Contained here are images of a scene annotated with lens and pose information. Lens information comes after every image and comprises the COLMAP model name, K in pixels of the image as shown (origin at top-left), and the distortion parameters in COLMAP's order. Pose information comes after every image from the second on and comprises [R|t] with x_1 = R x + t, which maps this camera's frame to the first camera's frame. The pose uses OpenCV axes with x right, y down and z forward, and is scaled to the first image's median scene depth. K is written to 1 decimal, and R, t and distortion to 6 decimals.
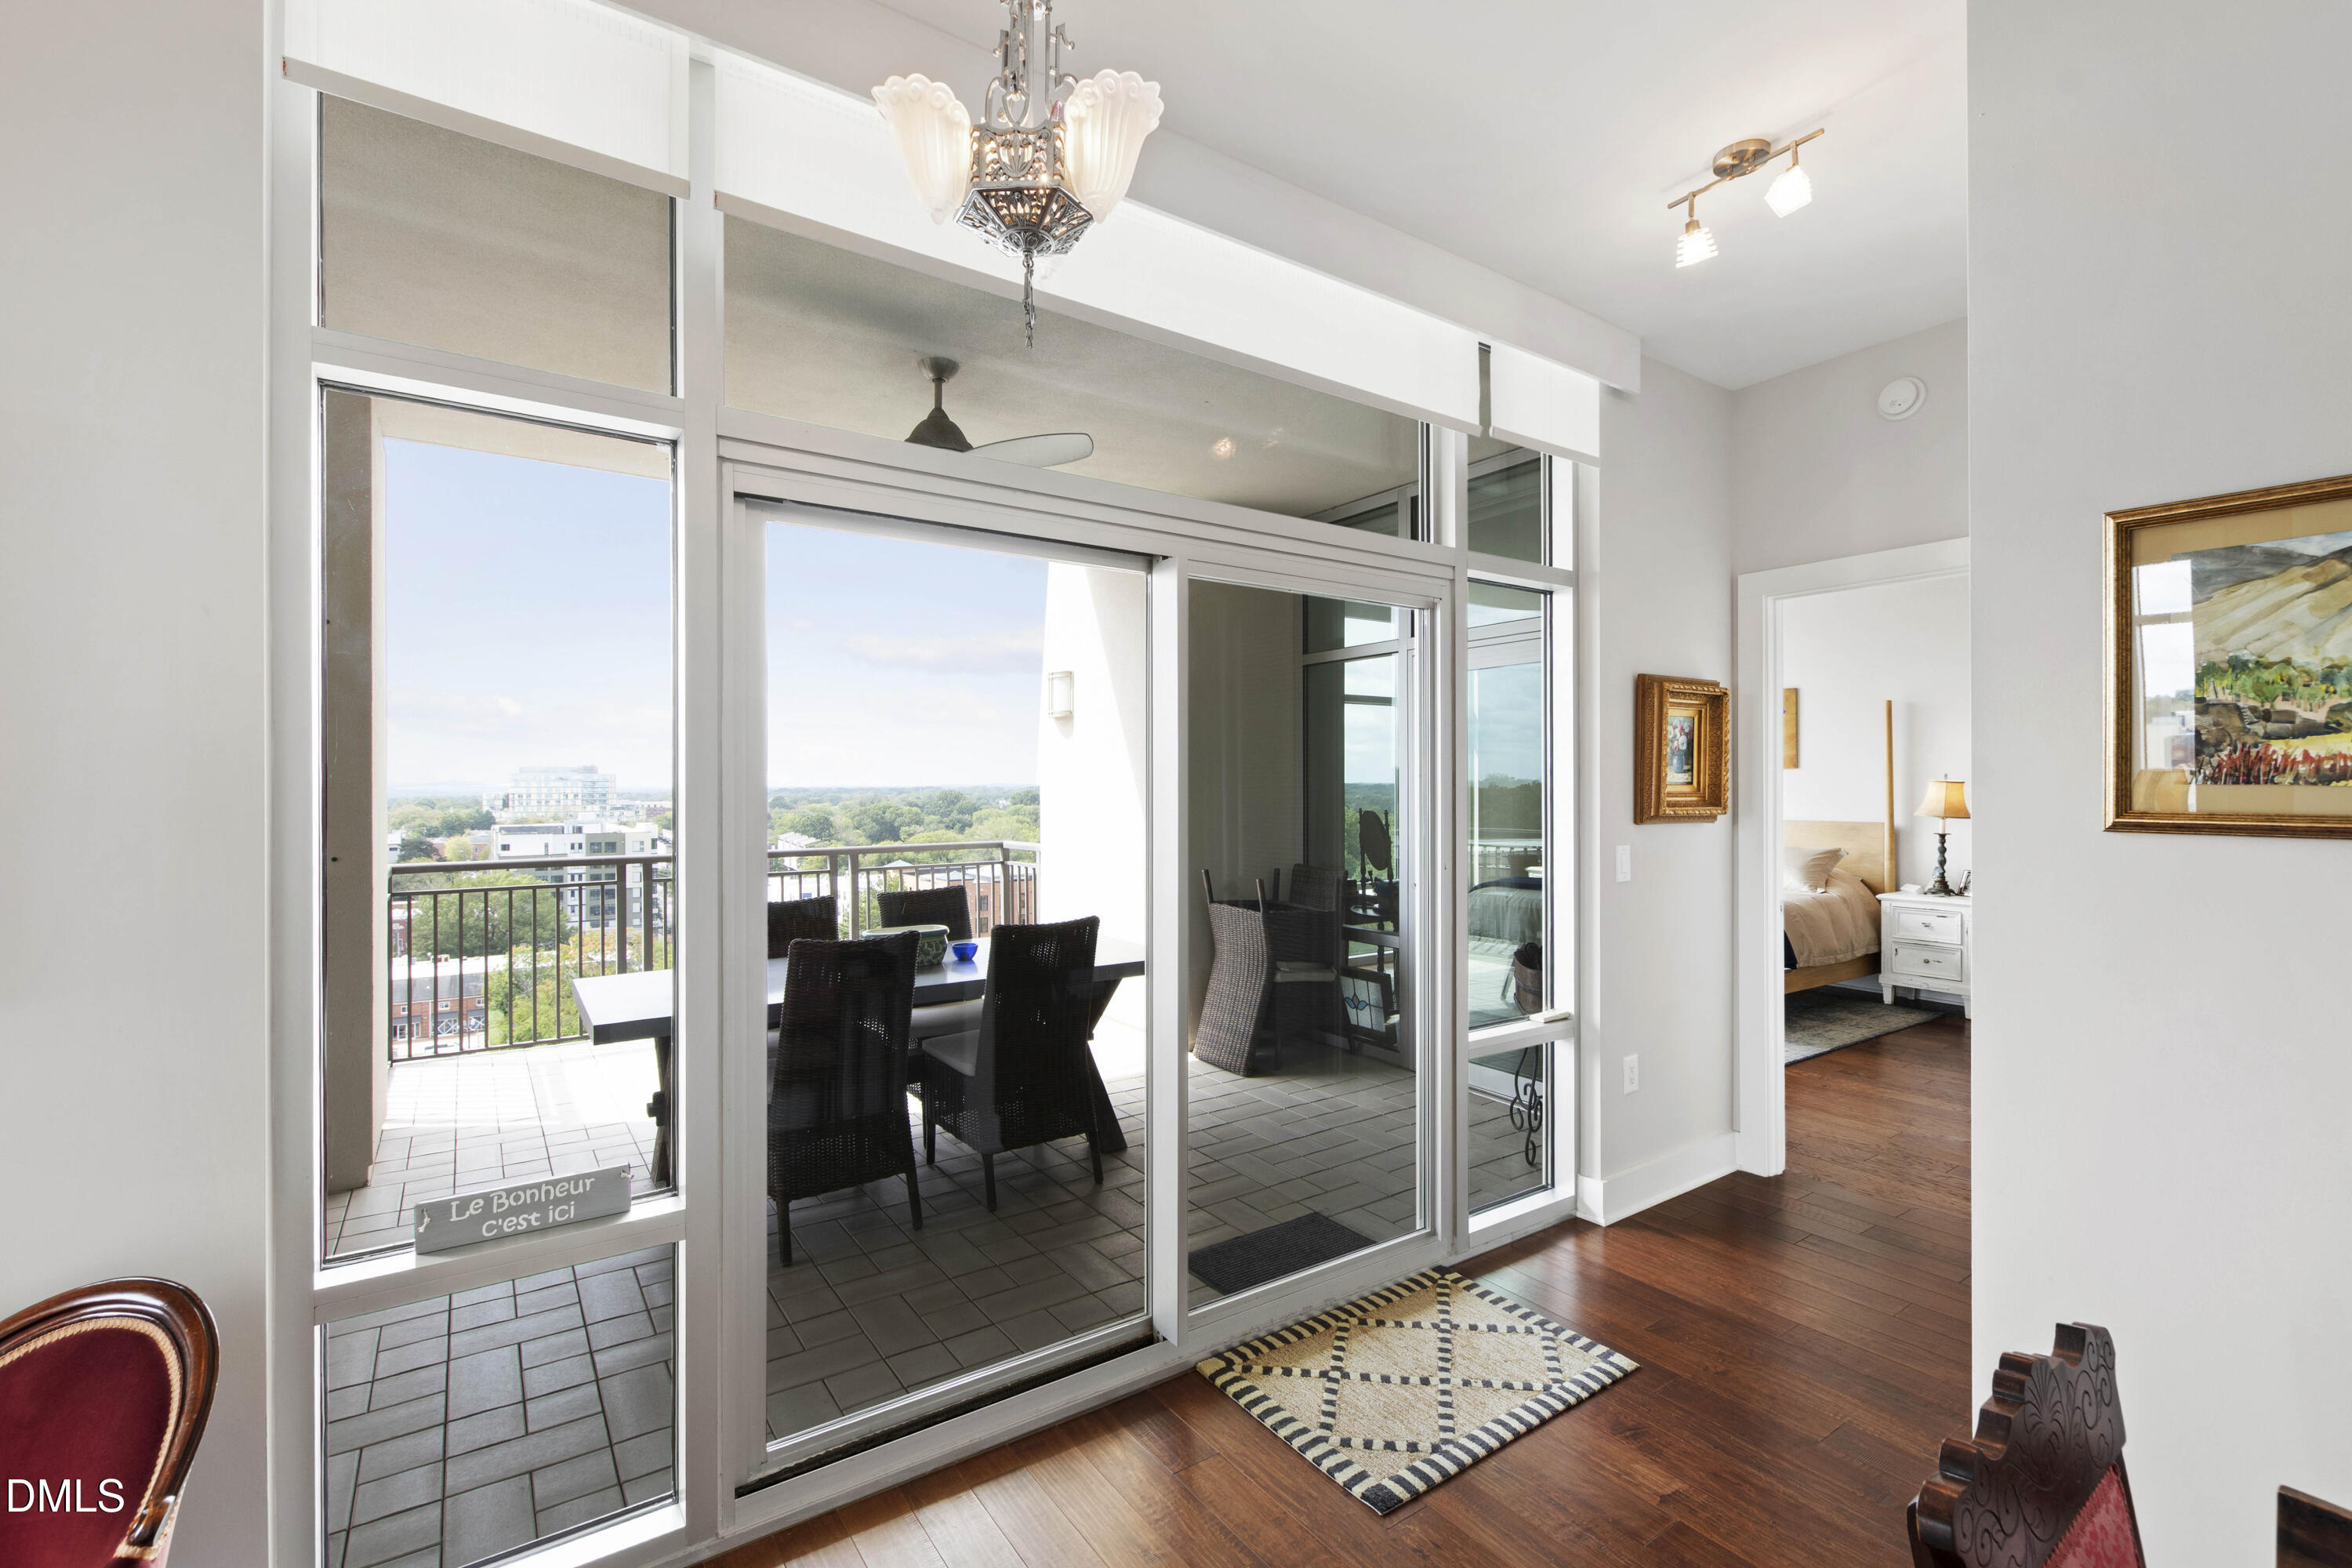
lens RADIAL K [[1032.2, 0, 1152.1], [0, 1032.2, 790.1], [0, 0, 1]] dist [0.010013, -0.000500]
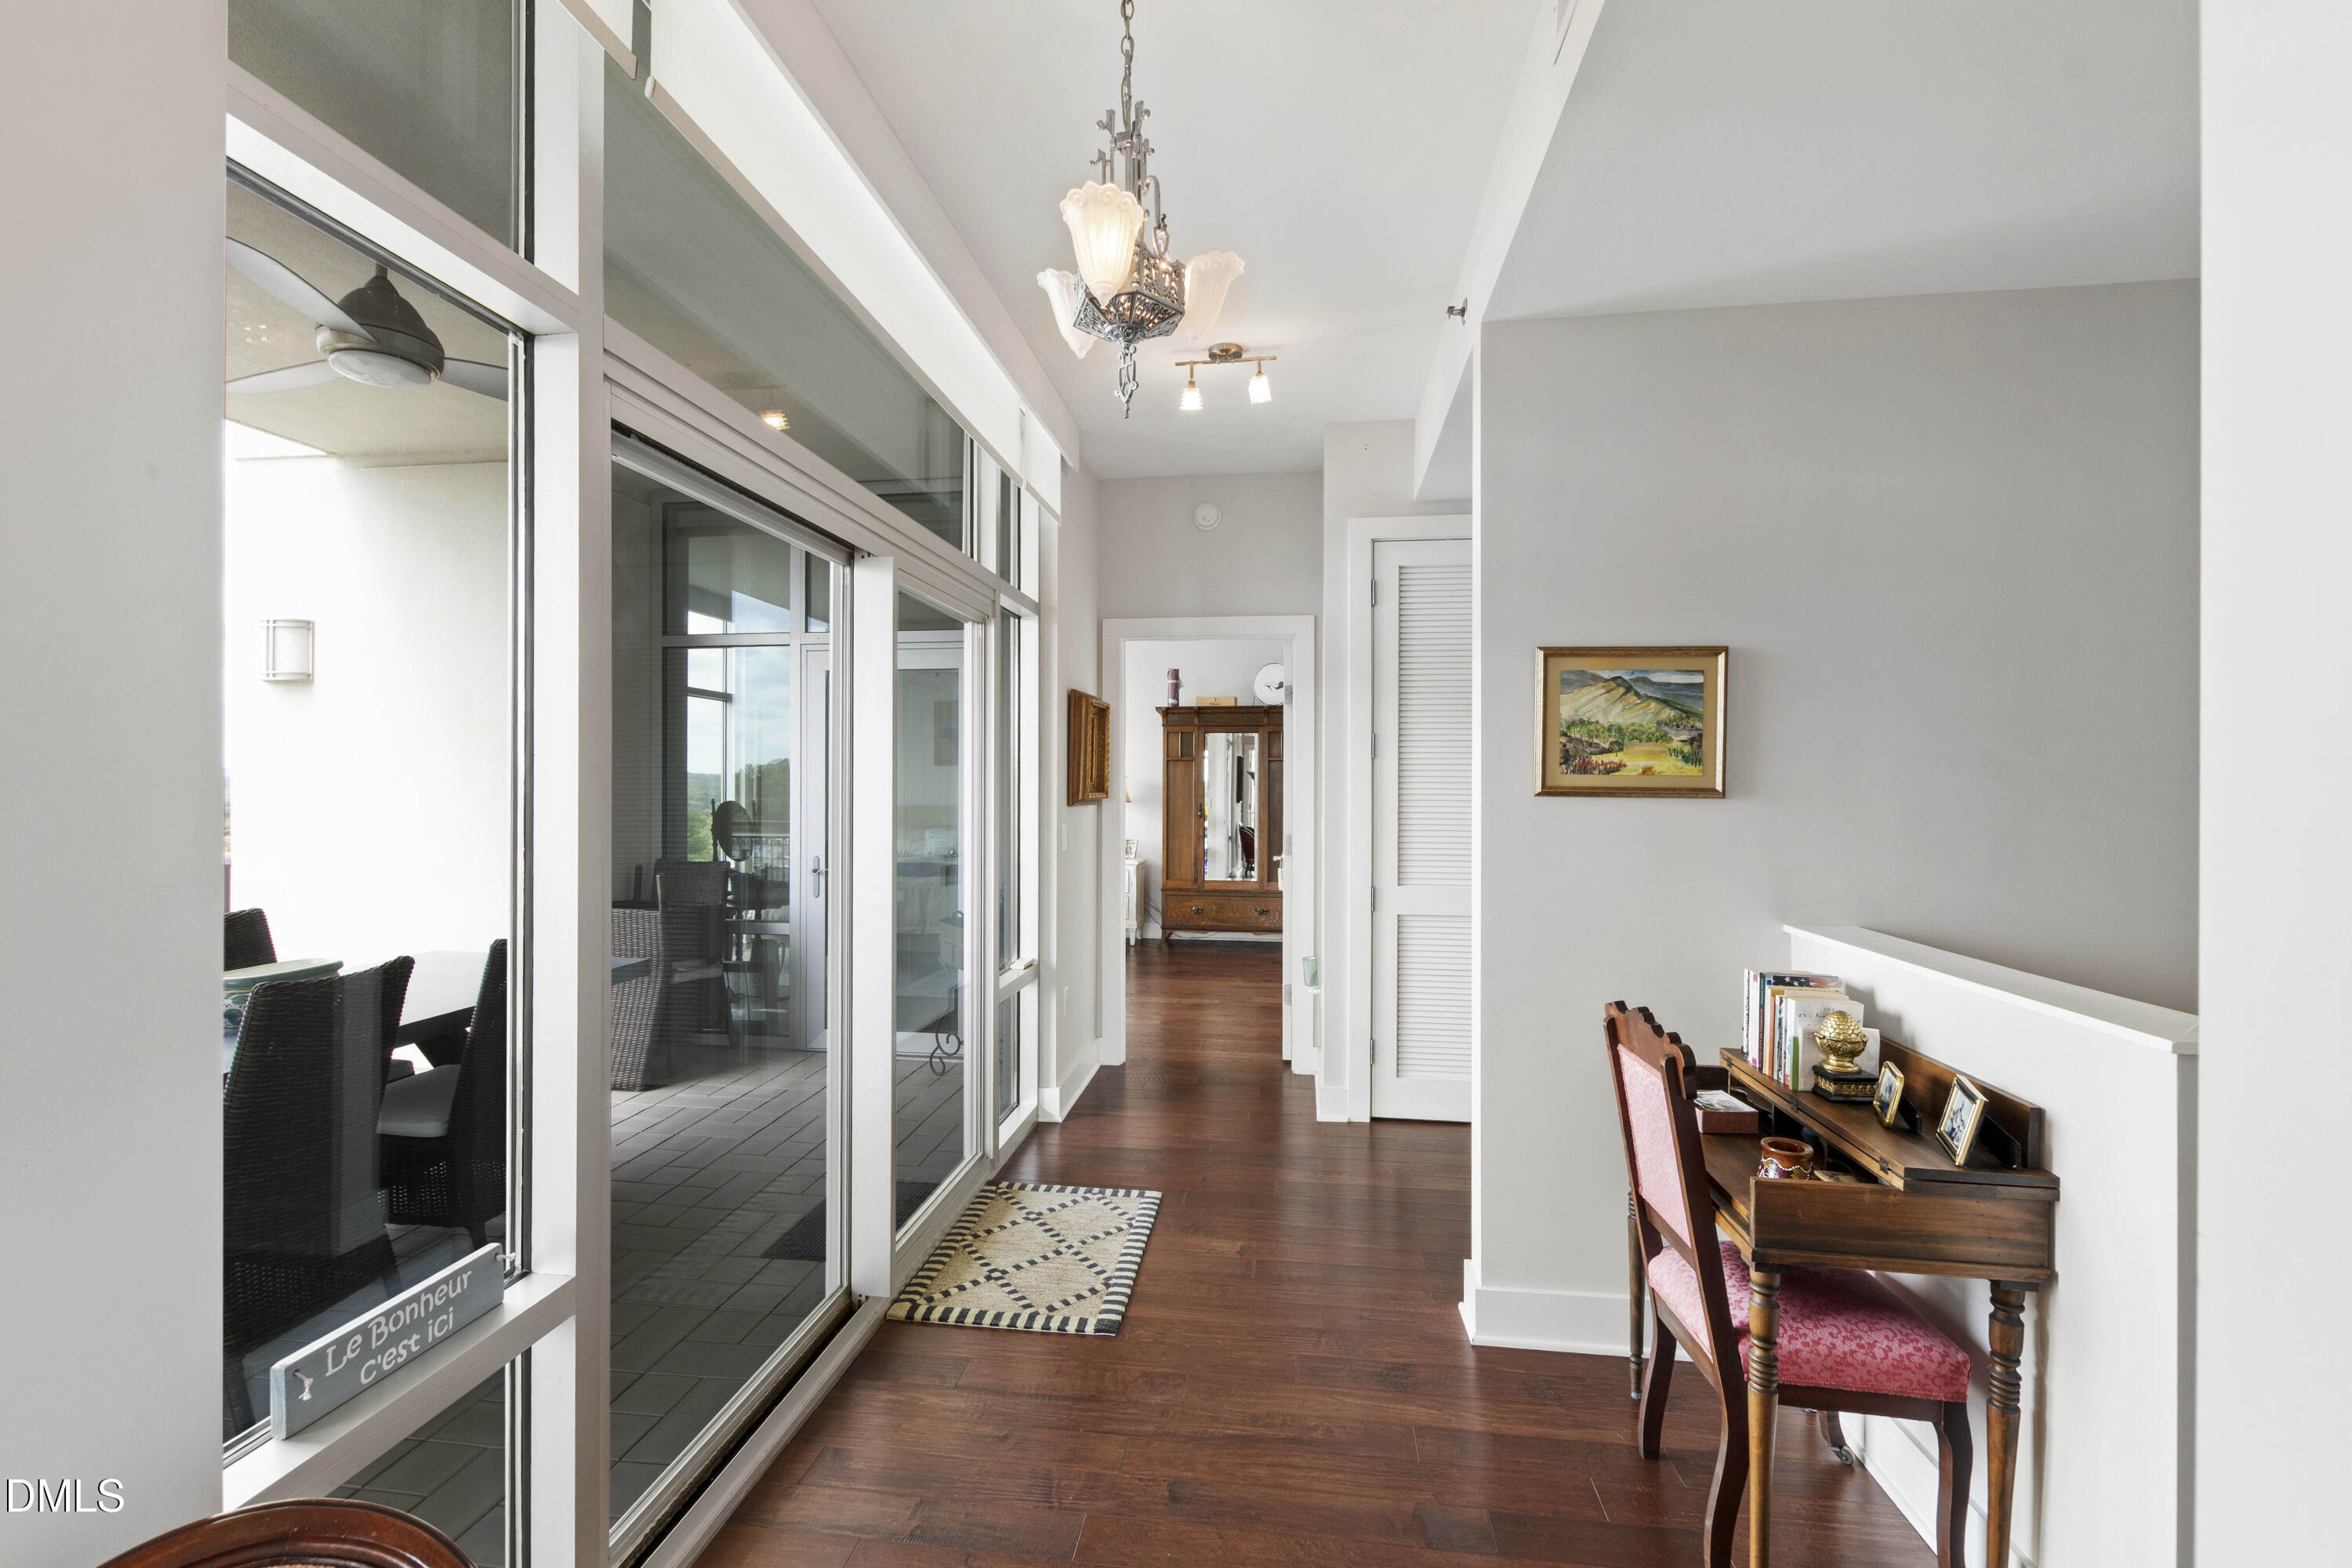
lens RADIAL K [[1033.1, 0, 1171.8], [0, 1033.1, 785.7], [0, 0, 1]] dist [0.014623, -0.000172]
pose [[0.665891, 0.000839, 0.746048, -0.560733], [-0.001440, 0.999999, 0.000160, 0.009490], [-0.746047, -0.001181, 0.665892, 0.068574]]
